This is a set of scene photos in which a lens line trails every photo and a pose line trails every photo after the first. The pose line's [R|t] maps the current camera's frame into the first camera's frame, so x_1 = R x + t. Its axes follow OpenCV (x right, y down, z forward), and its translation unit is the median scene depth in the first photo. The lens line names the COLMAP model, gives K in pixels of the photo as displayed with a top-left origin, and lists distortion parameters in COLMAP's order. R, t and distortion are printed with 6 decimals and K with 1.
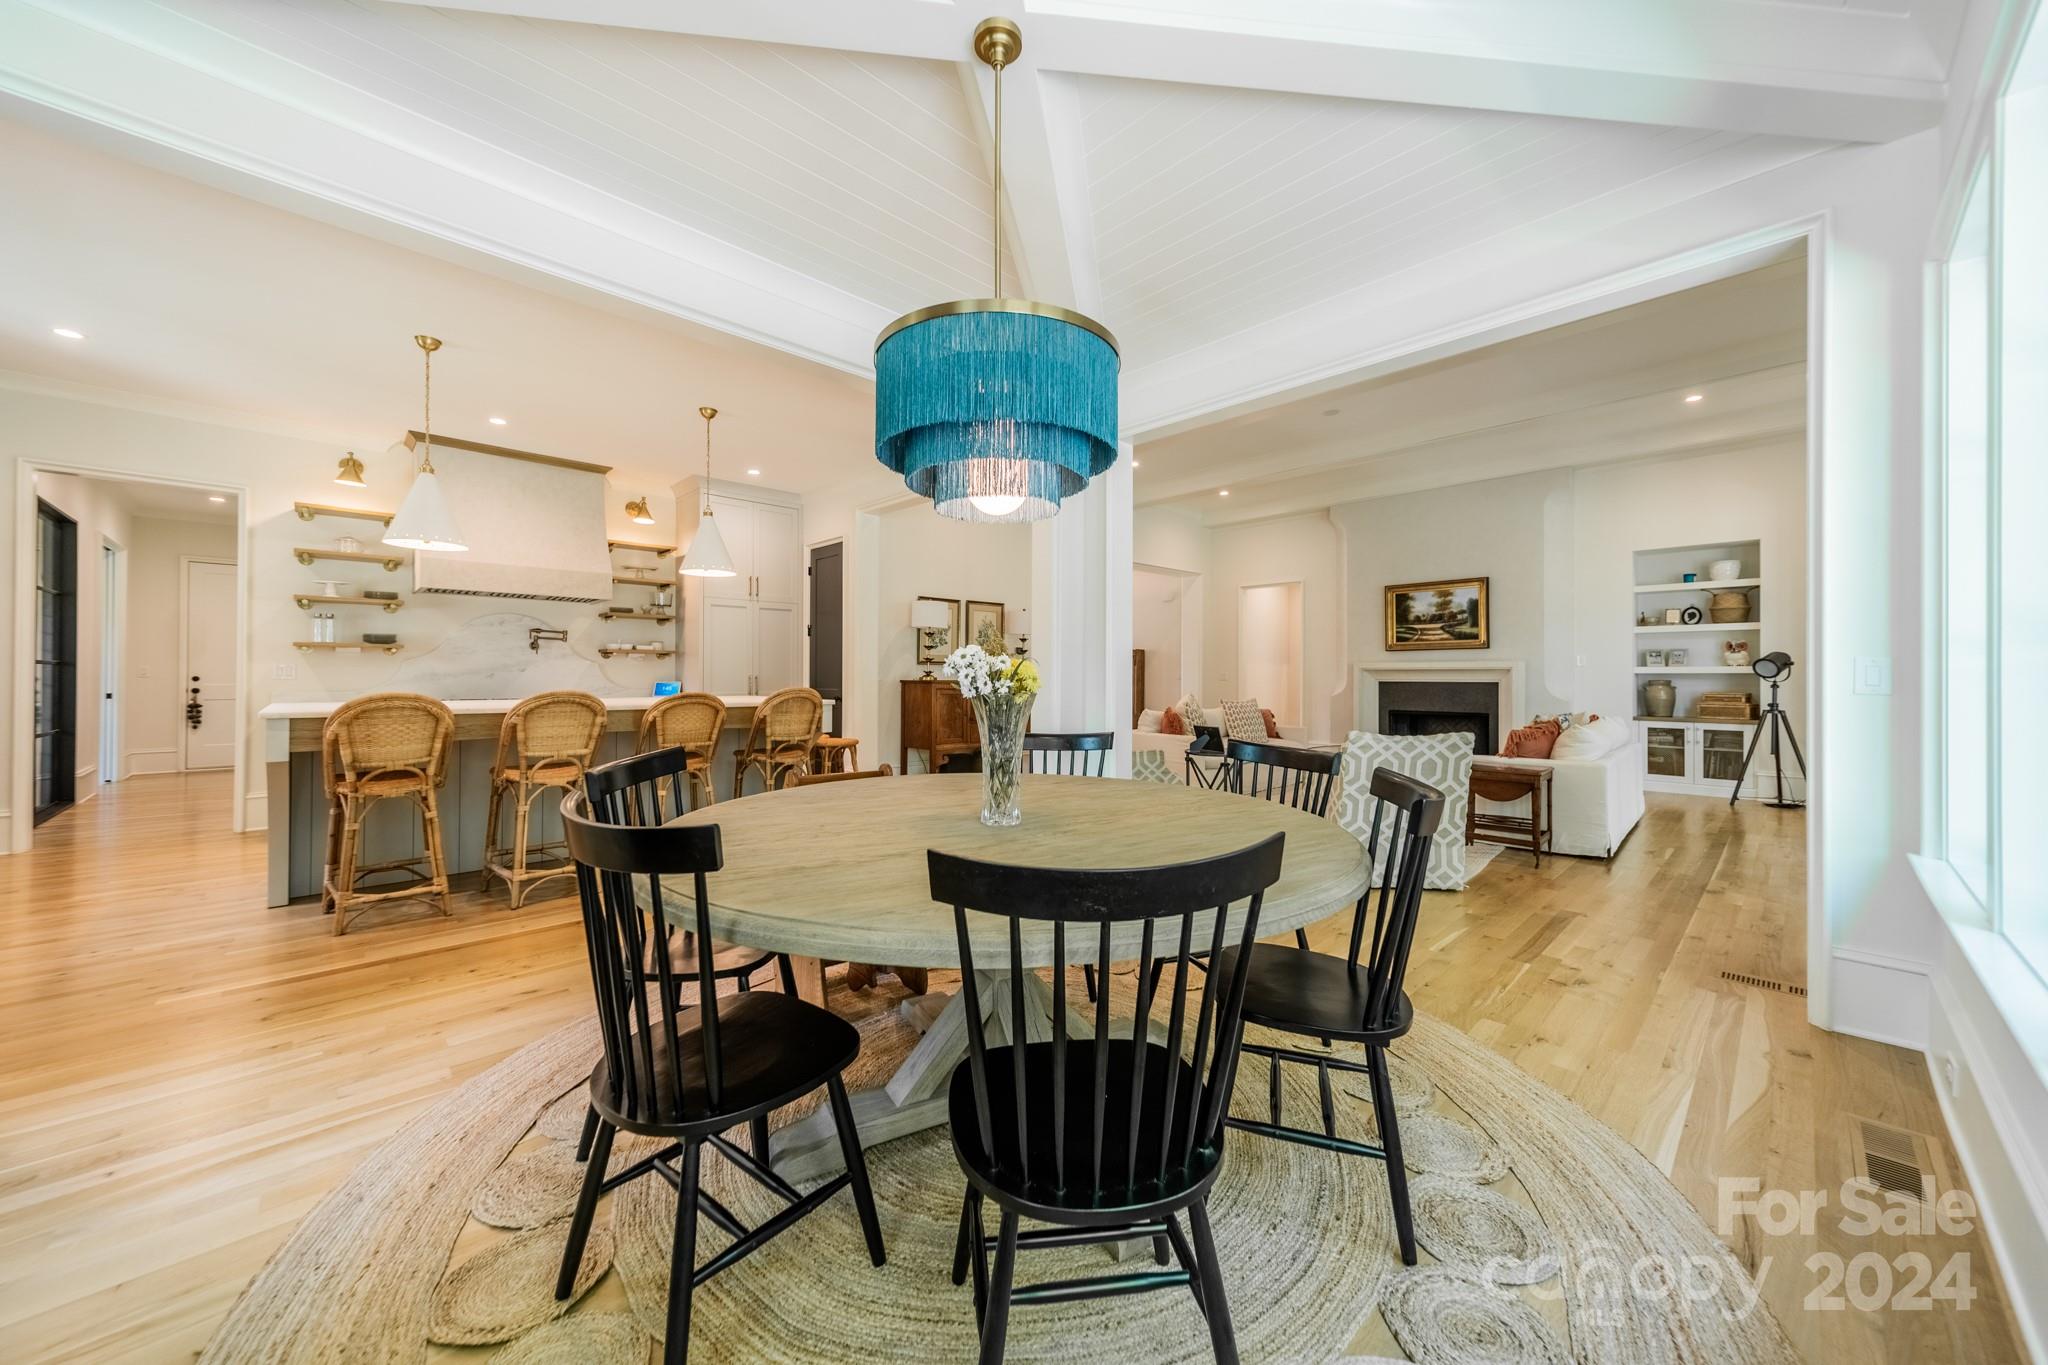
lens RADIAL K [[727.9, 0, 1020.6], [0, 727.9, 670.1], [0, 0, 1]] dist [0.008616, 0.000139]
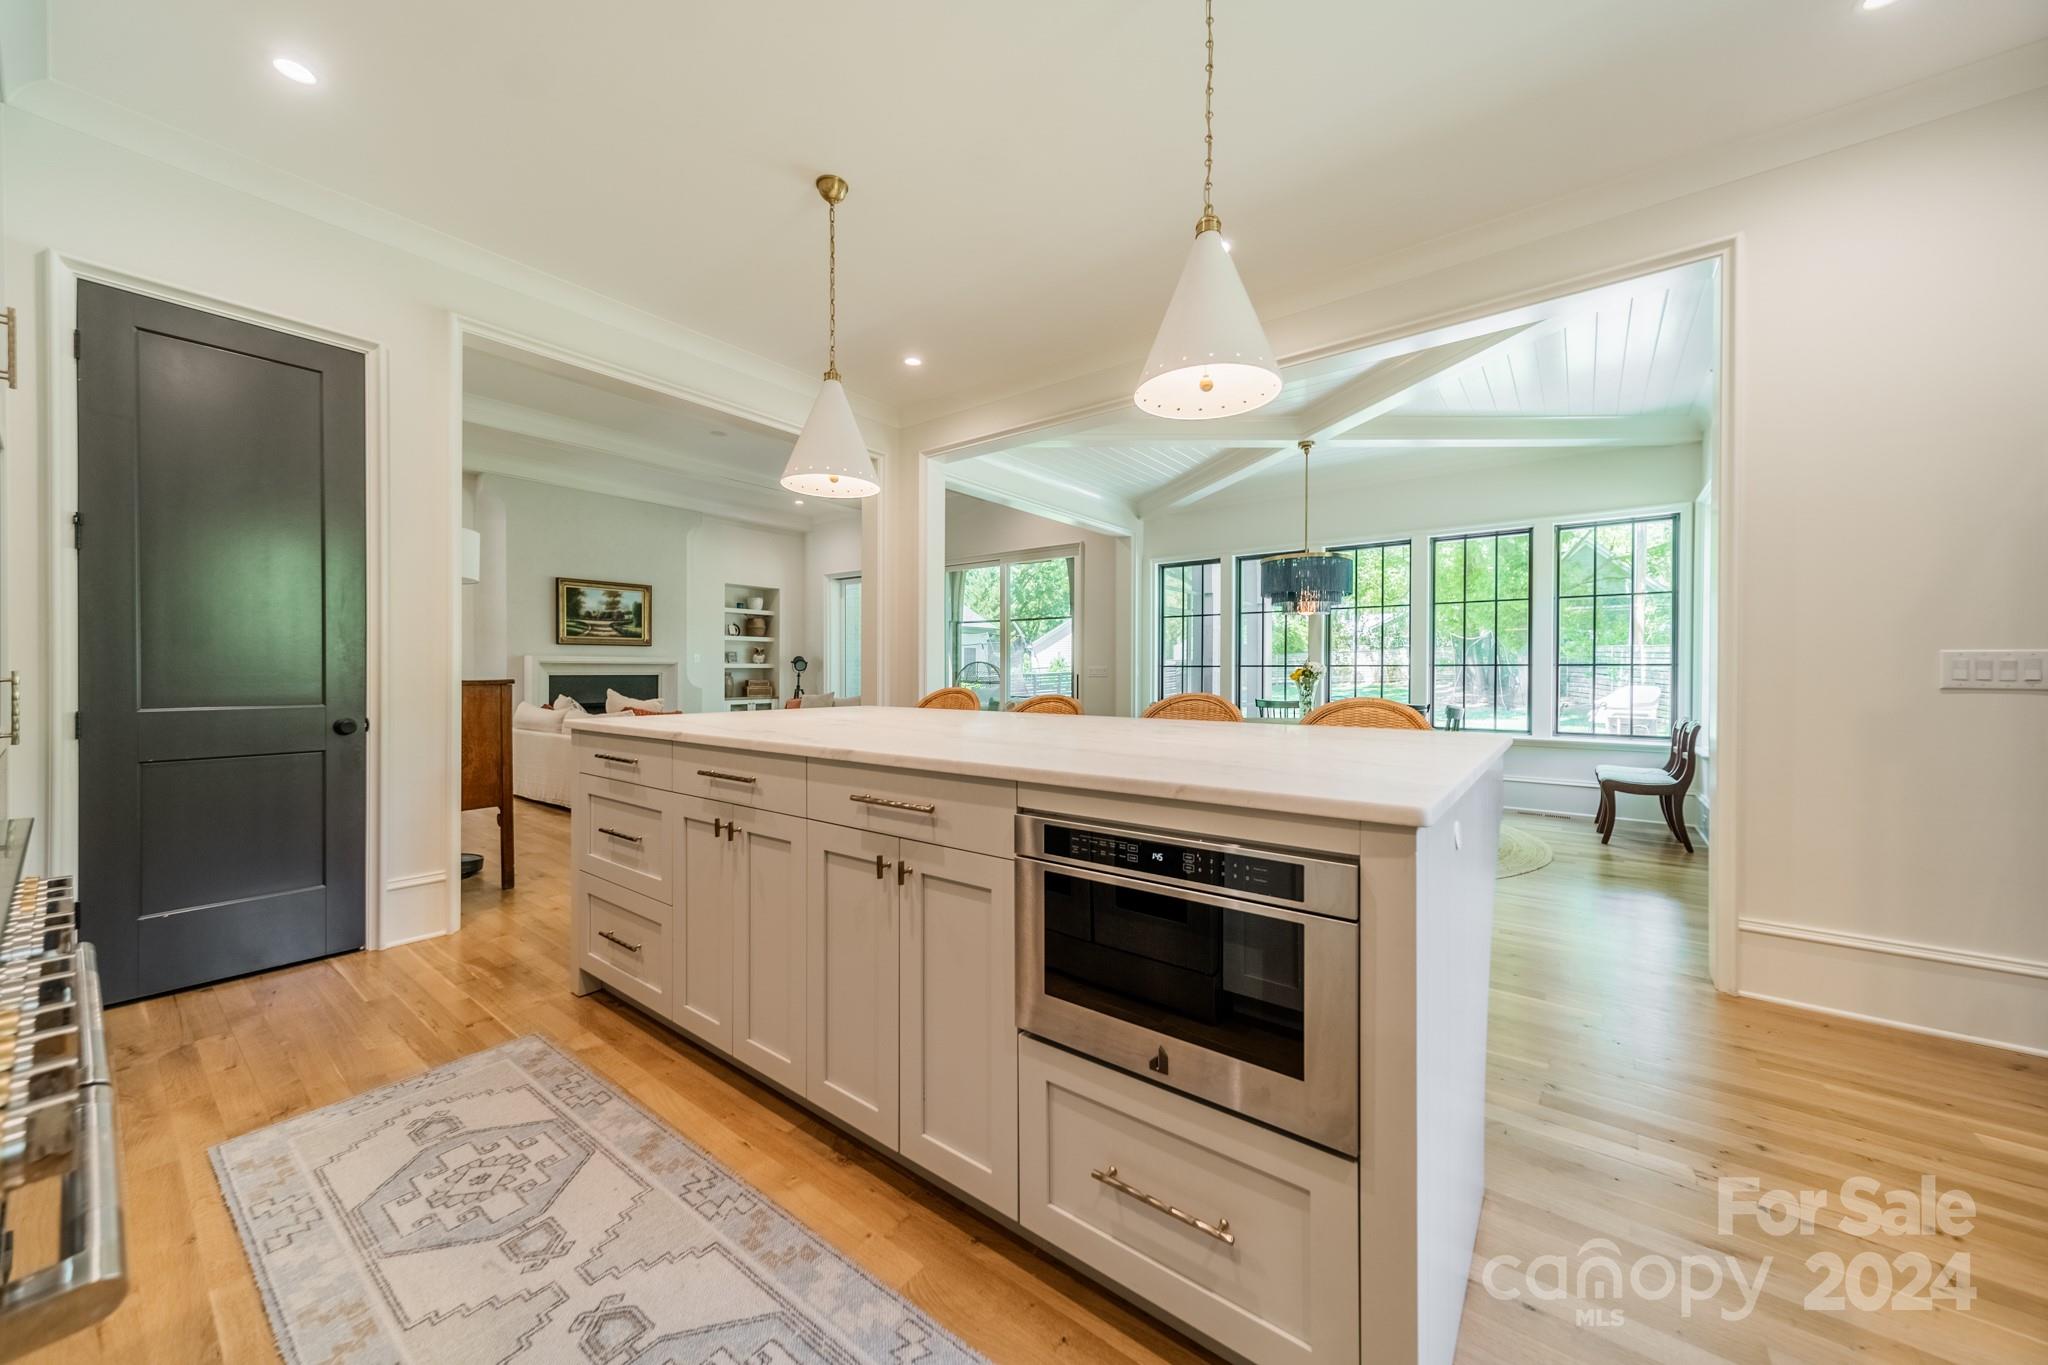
lens RADIAL K [[727.9, 0, 1026.8], [0, 727.9, 682.2], [0, 0, 1]] dist [0.008616, 0.000139]
pose [[-0.163259, -0.020844, 0.986363, -0.700995], [-0.010393, 0.999758, 0.019407, -0.001222], [-0.986529, -0.007083, -0.163436, 0.669486]]
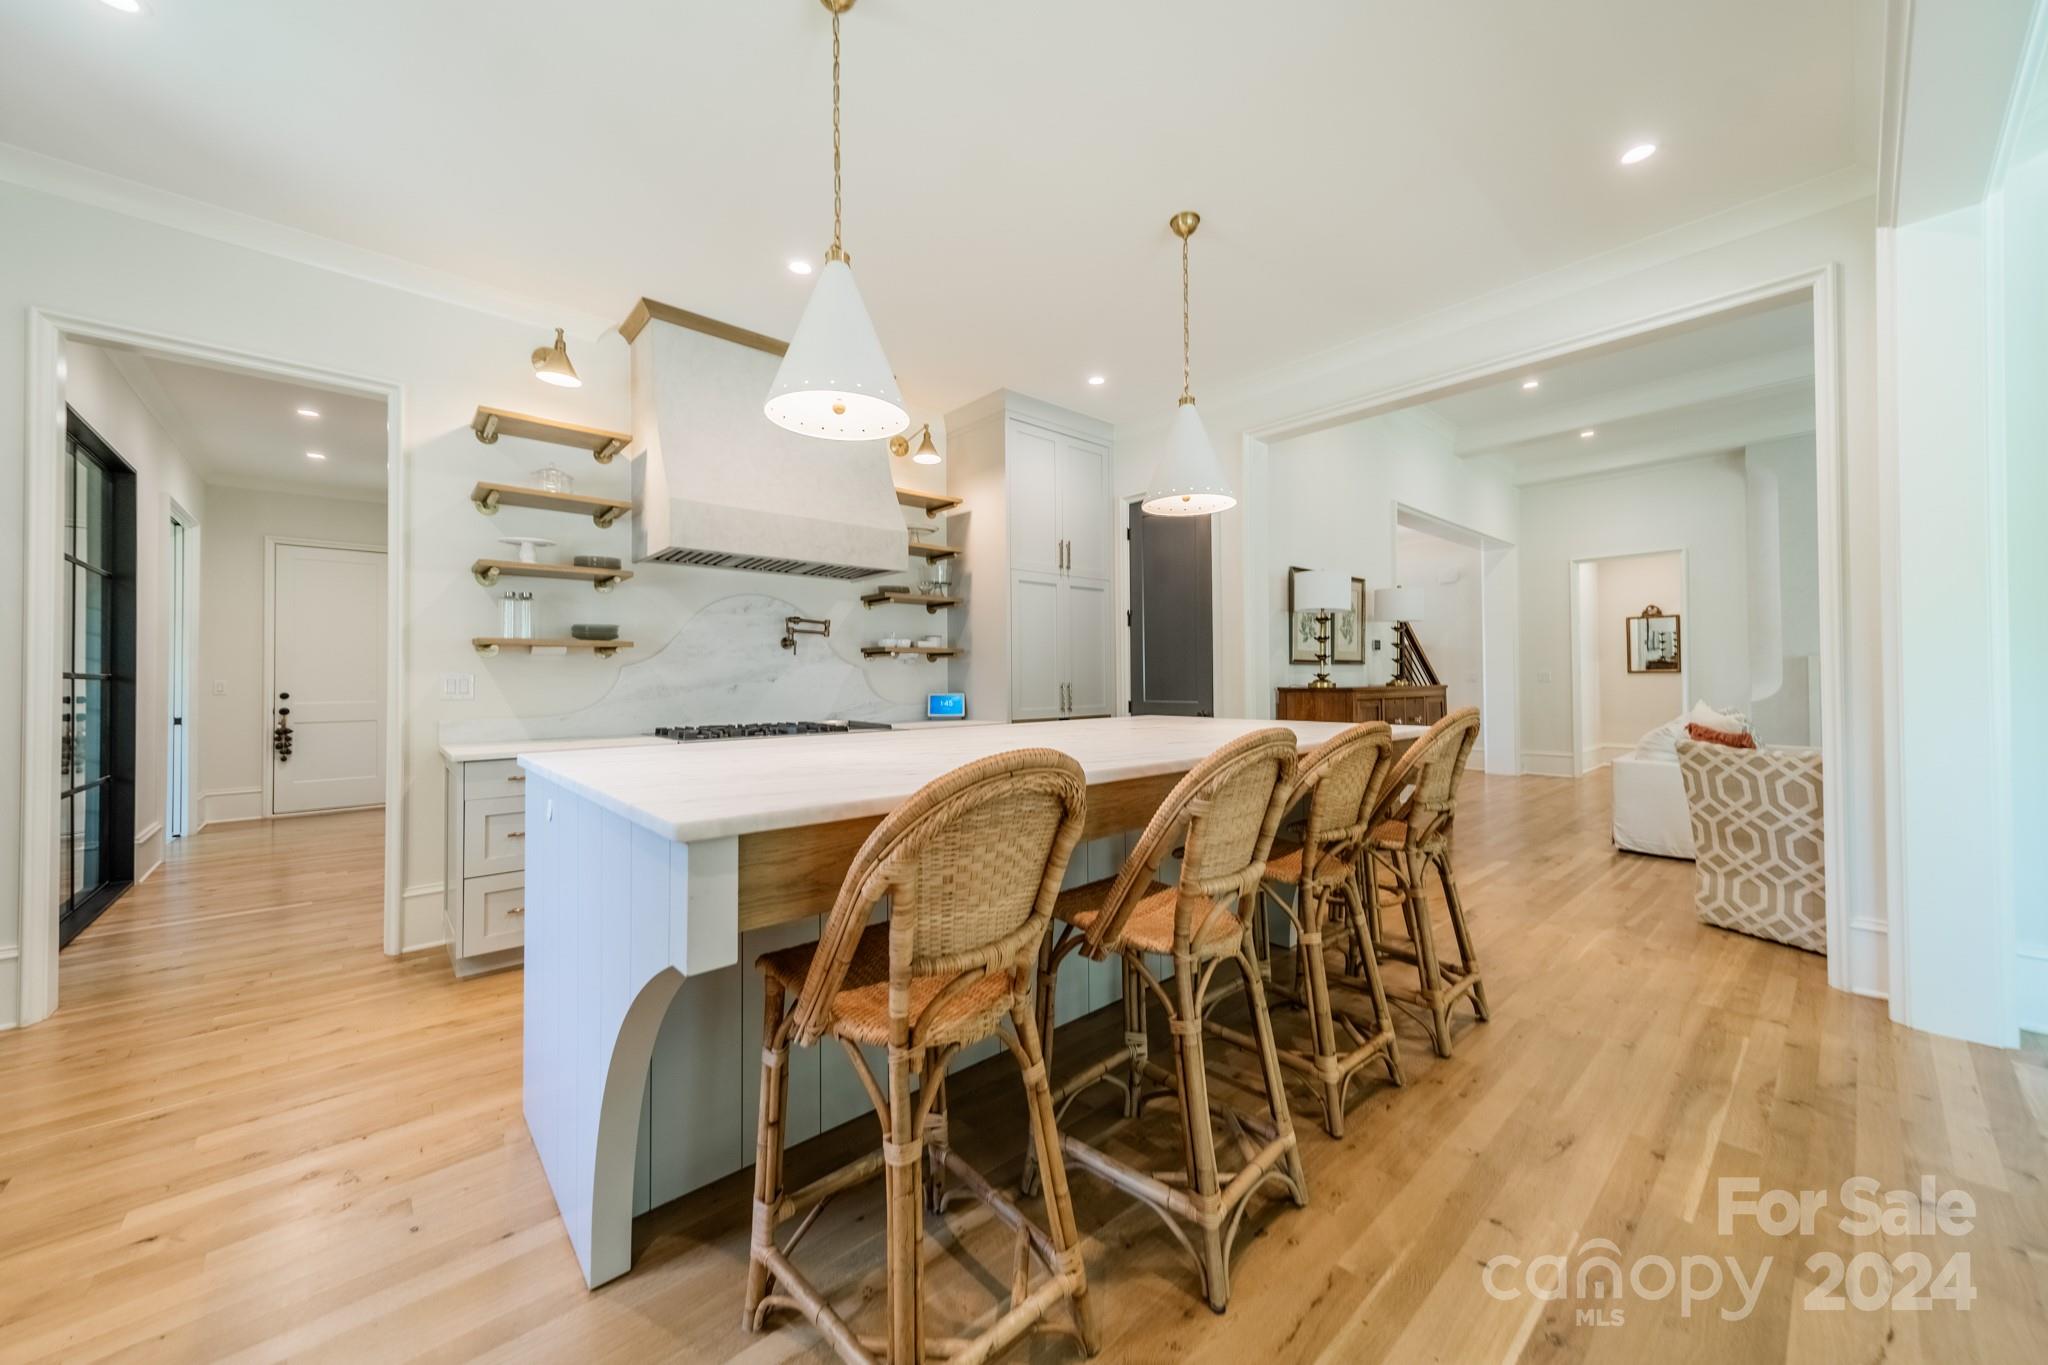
lens RADIAL K [[727.9, 0, 1021.5], [0, 727.9, 668.7], [0, 0, 1]] dist [0.008616, 0.000139]
pose [[0.999422, -0.012476, -0.031635, -0.387274], [0.012248, 0.999898, -0.007377, -0.002071], [0.031724, 0.006986, 0.999472, 0.304950]]
